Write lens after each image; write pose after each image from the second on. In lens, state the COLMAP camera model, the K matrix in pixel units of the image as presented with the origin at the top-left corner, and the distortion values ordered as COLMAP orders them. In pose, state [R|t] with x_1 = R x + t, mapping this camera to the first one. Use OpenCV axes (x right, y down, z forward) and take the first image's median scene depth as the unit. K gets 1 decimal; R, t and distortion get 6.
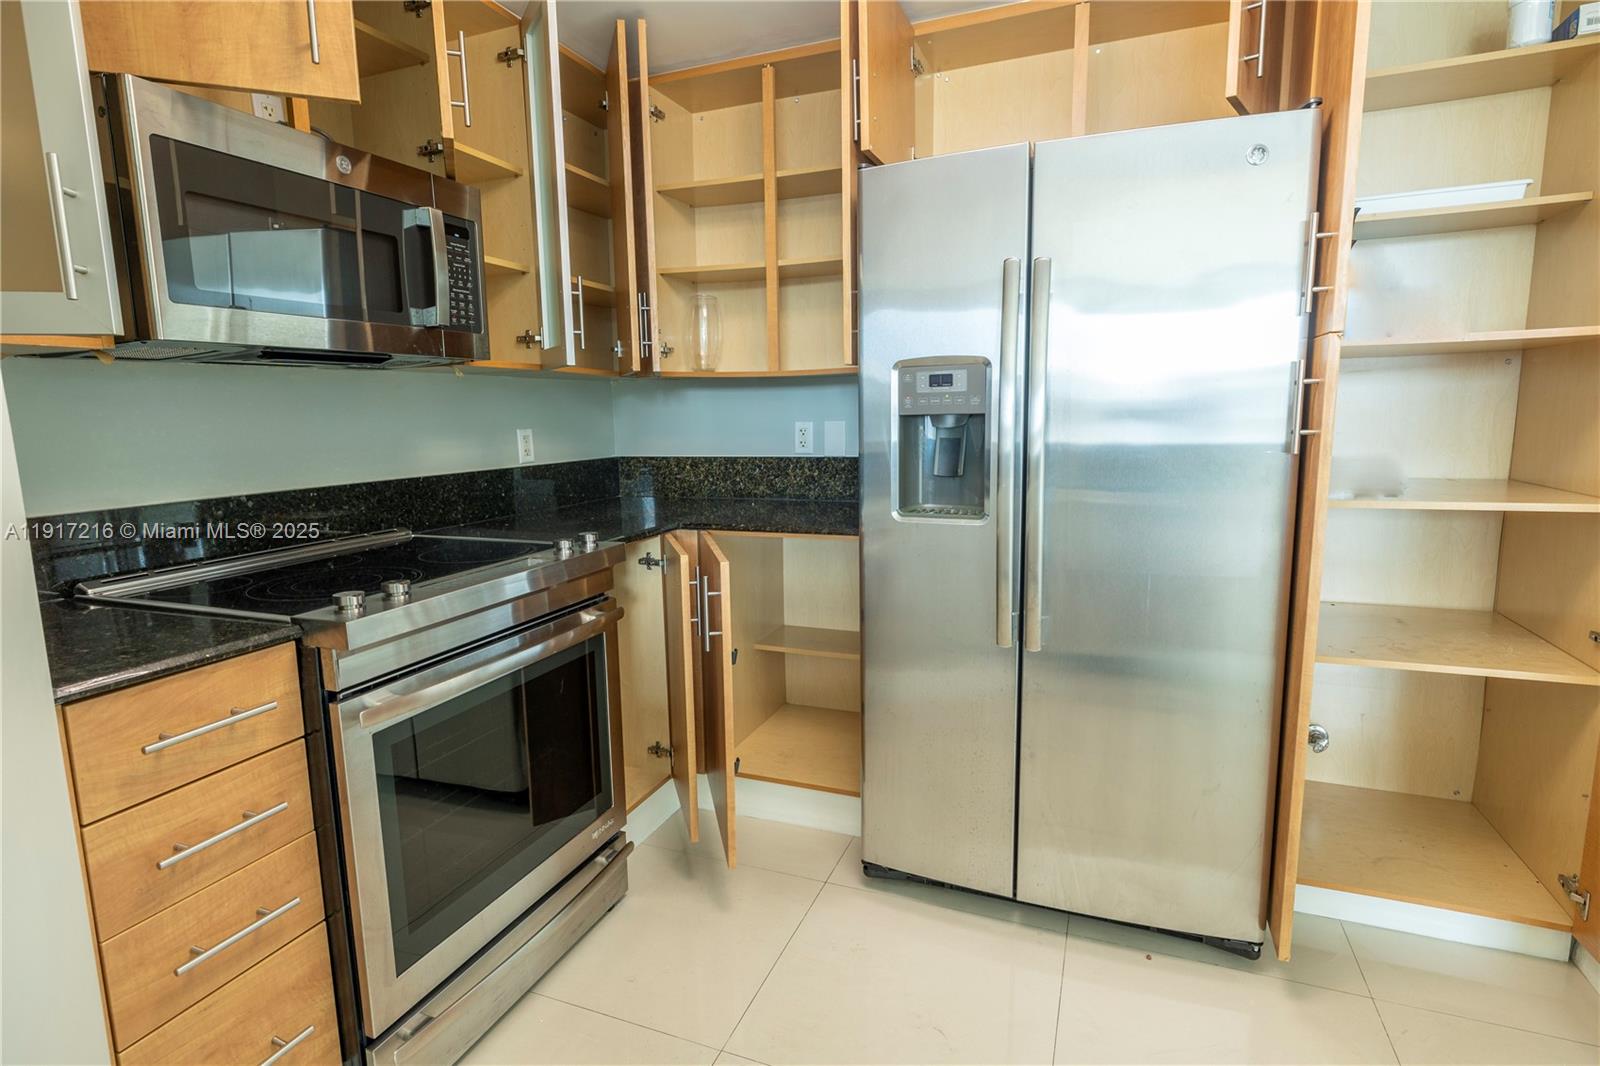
lens RADIAL K [[813.9, 0, 800.7], [0, 813.9, 526.5], [0, 0, 1]] dist [-0.005224, -0.001700]
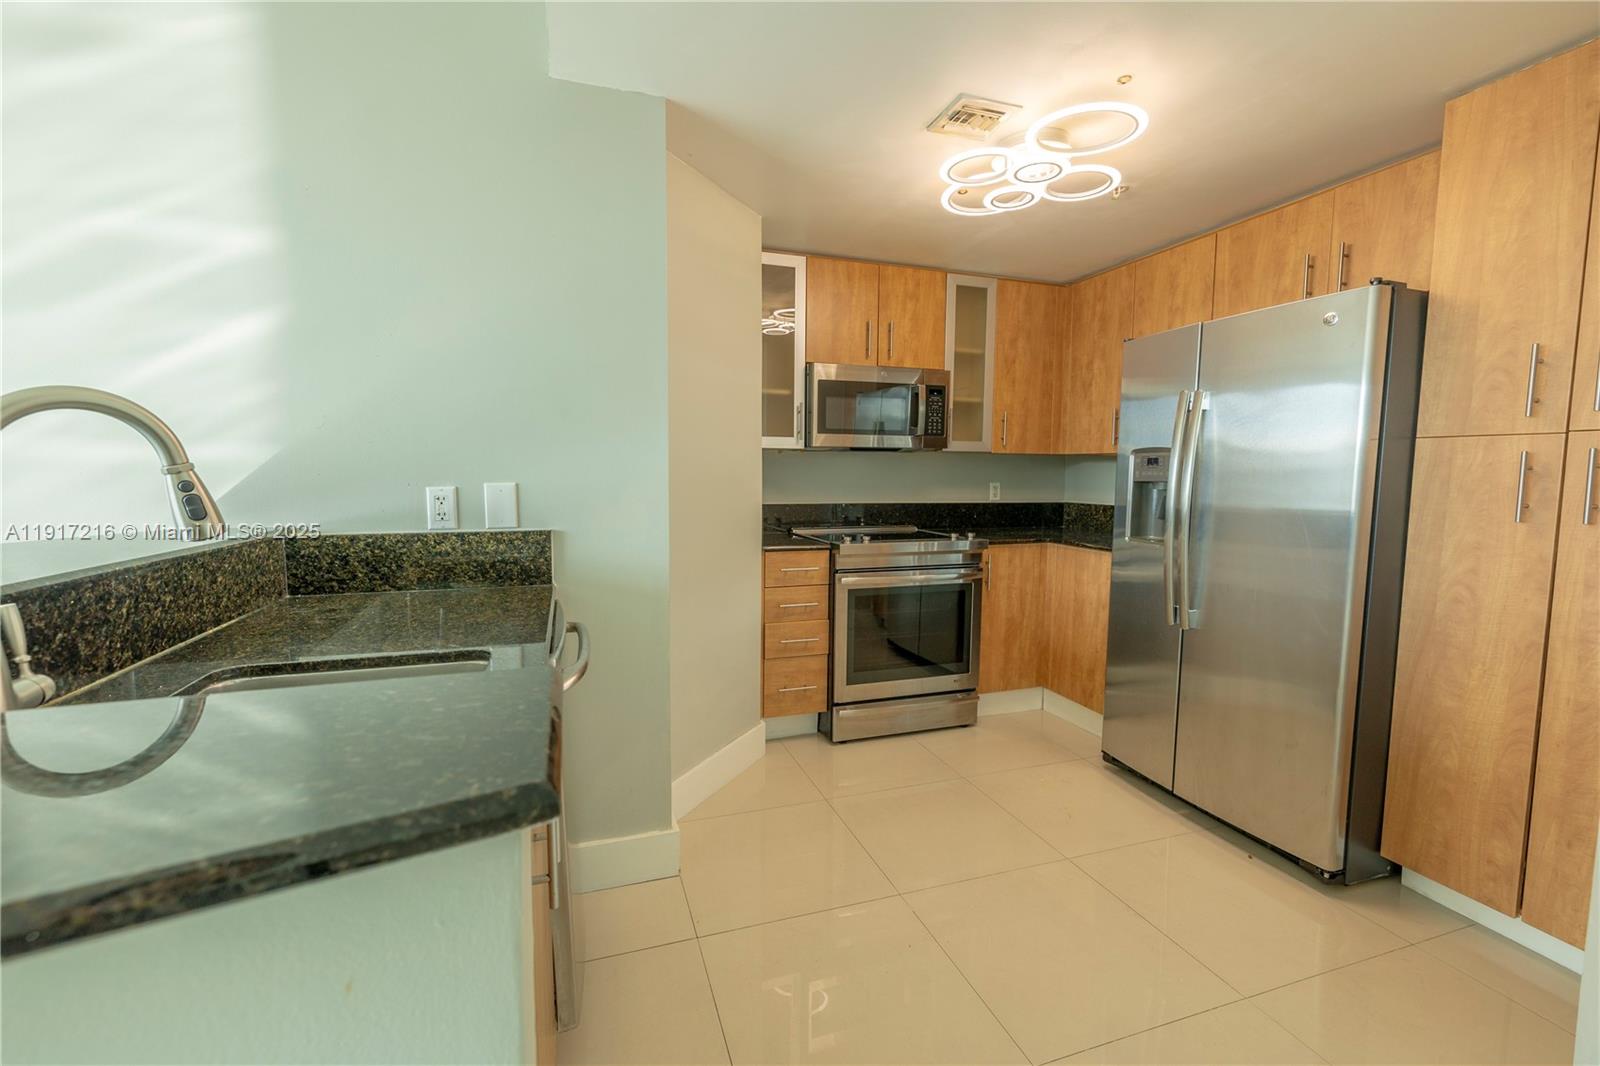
lens RADIAL K [[667.5, 0, 798.7], [0, 667.5, 532.1], [0, 0, 1]] dist [-0.001102, 0.000738]
pose [[0.646664, 0.092987, -0.757086, 0.754542], [-0.129179, 0.991555, 0.011447, 0.044343], [0.751757, 0.090398, 0.653215, -0.438731]]
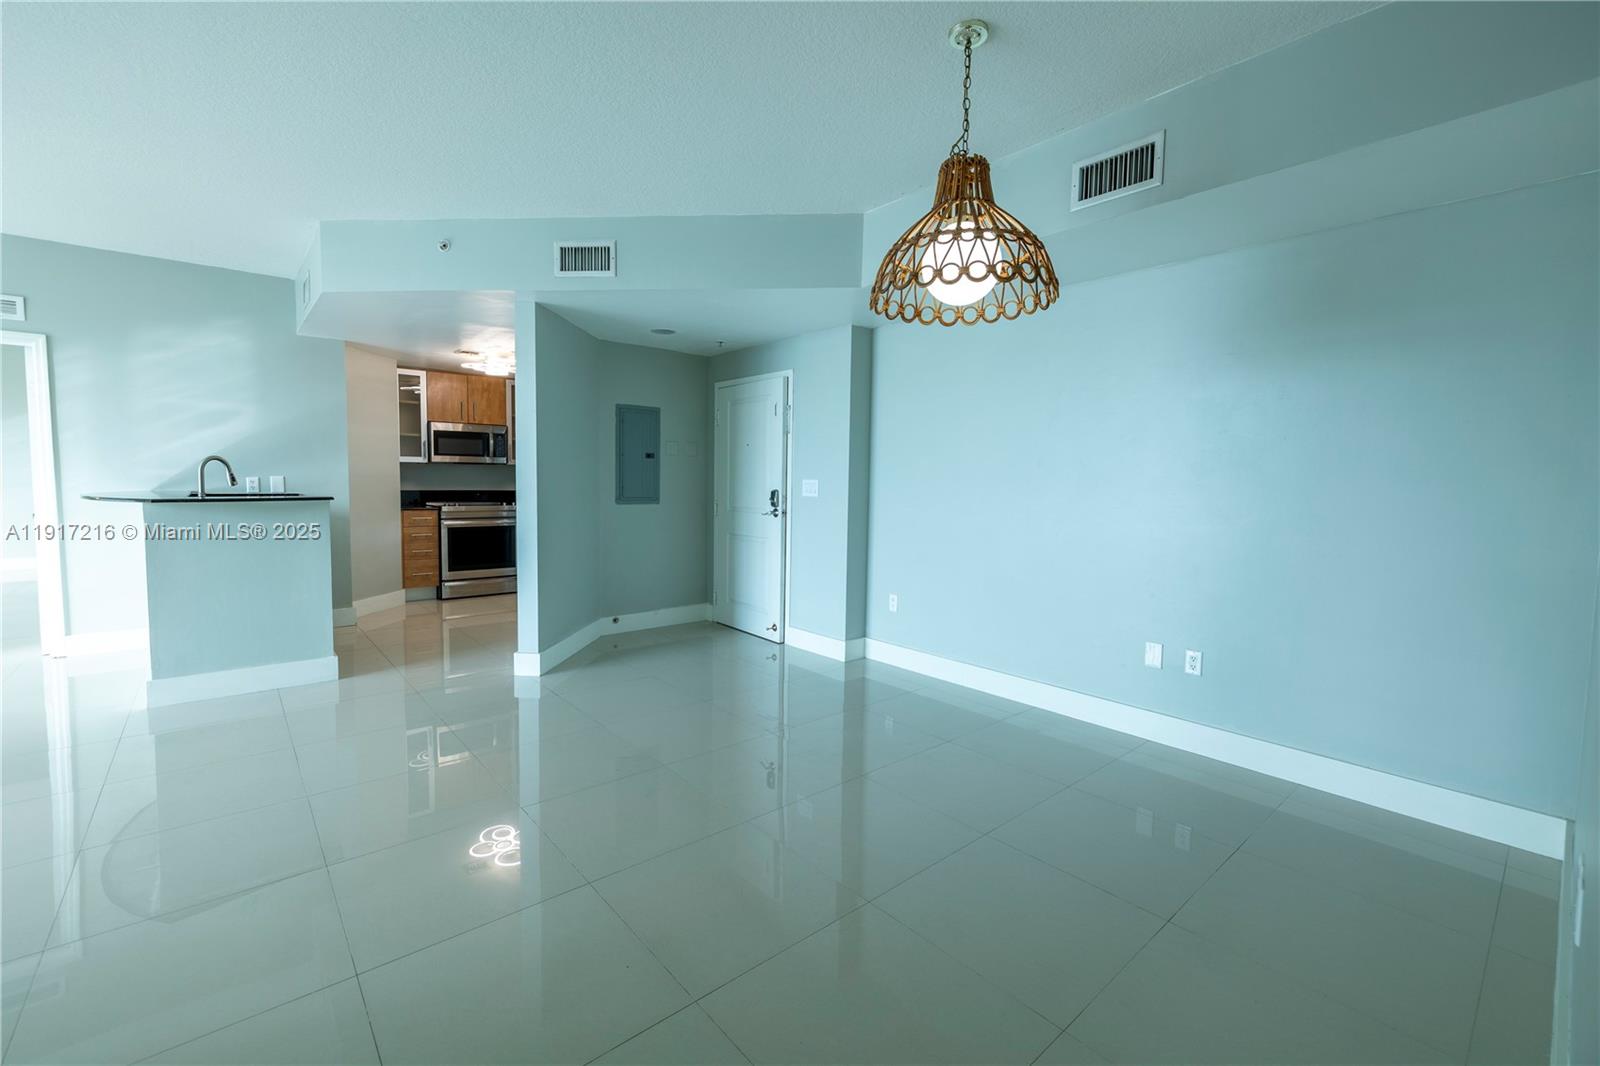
lens RADIAL K [[667.5, 0, 802.9], [0, 667.5, 527.2], [0, 0, 1]] dist [-0.001102, 0.000738]
pose [[0.884107, 0.069458, -0.462093, 2.929765], [-0.101261, 0.993871, -0.044349, 0.149754], [0.456181, 0.086001, 0.885722, -1.559954]]
